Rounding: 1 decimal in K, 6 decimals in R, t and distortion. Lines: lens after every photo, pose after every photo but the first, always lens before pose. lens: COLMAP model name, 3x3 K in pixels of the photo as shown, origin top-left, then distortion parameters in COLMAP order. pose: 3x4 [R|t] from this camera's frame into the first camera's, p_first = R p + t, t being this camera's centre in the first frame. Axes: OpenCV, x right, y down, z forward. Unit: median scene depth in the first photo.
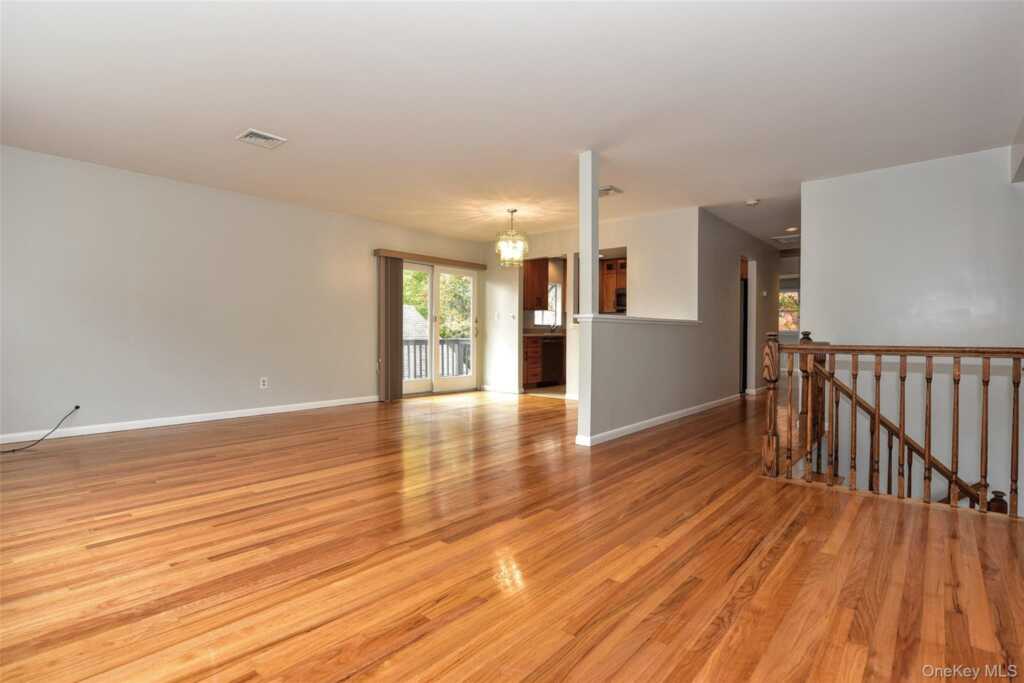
lens RADIAL K [[492.3, 0, 512.0], [0, 492.3, 341.5], [0, 0, 1]] dist [0.000247, -0.000106]
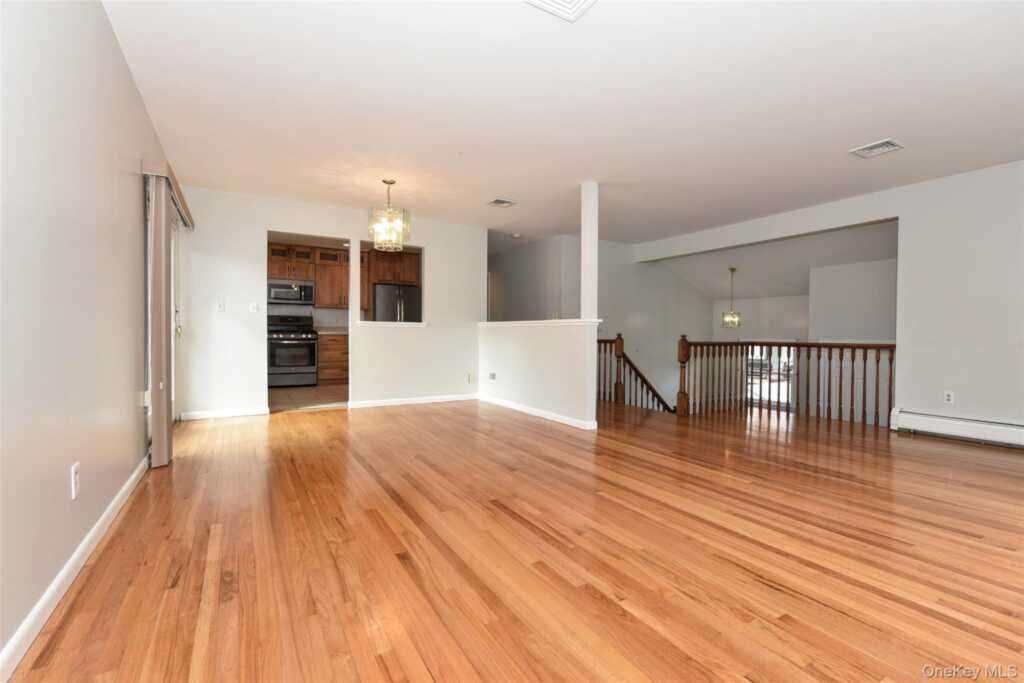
lens RADIAL K [[457.3, 0, 512.0], [0, 457.3, 341.5], [0, 0, 1]] dist [-0.001438, -0.000255]
pose [[0.310066, -0.015800, 0.950584, -1.329261], [0.004407, 0.999875, 0.015182, -0.025638], [-0.950705, -0.000519, 0.310097, 1.159605]]
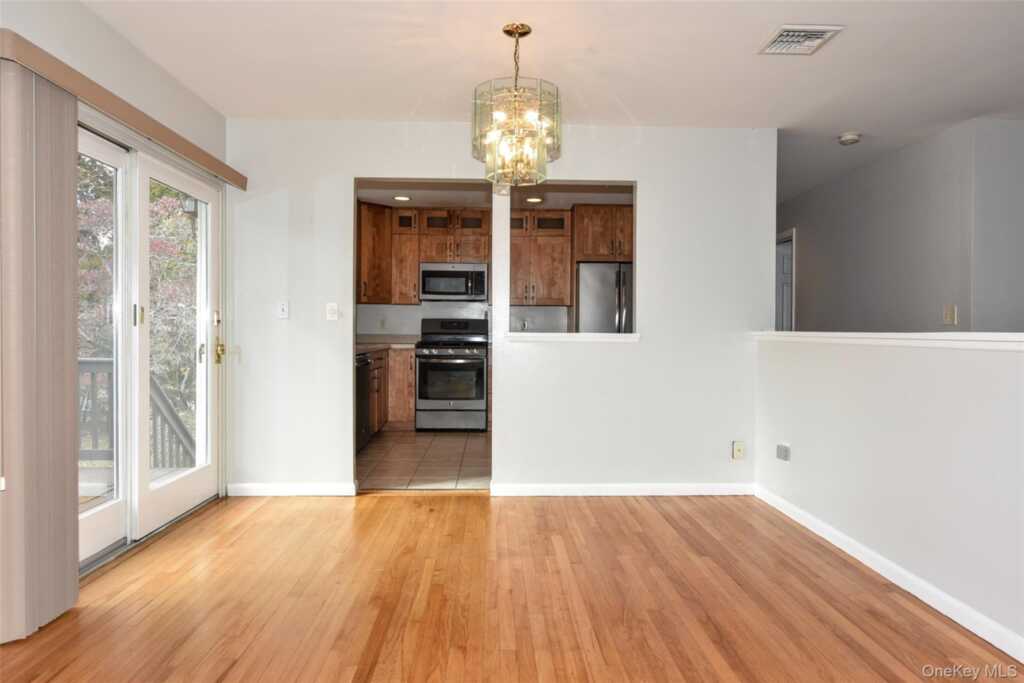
lens RADIAL K [[631.1, 0, 512.0], [0, 631.1, 341.5], [0, 0, 1]] dist [0.001821, -0.000061]
pose [[0.733984, -0.010519, 0.679086, -0.655494], [0.005924, 0.999941, 0.009086, -0.076406], [-0.679141, -0.002646, 0.734003, 1.326770]]
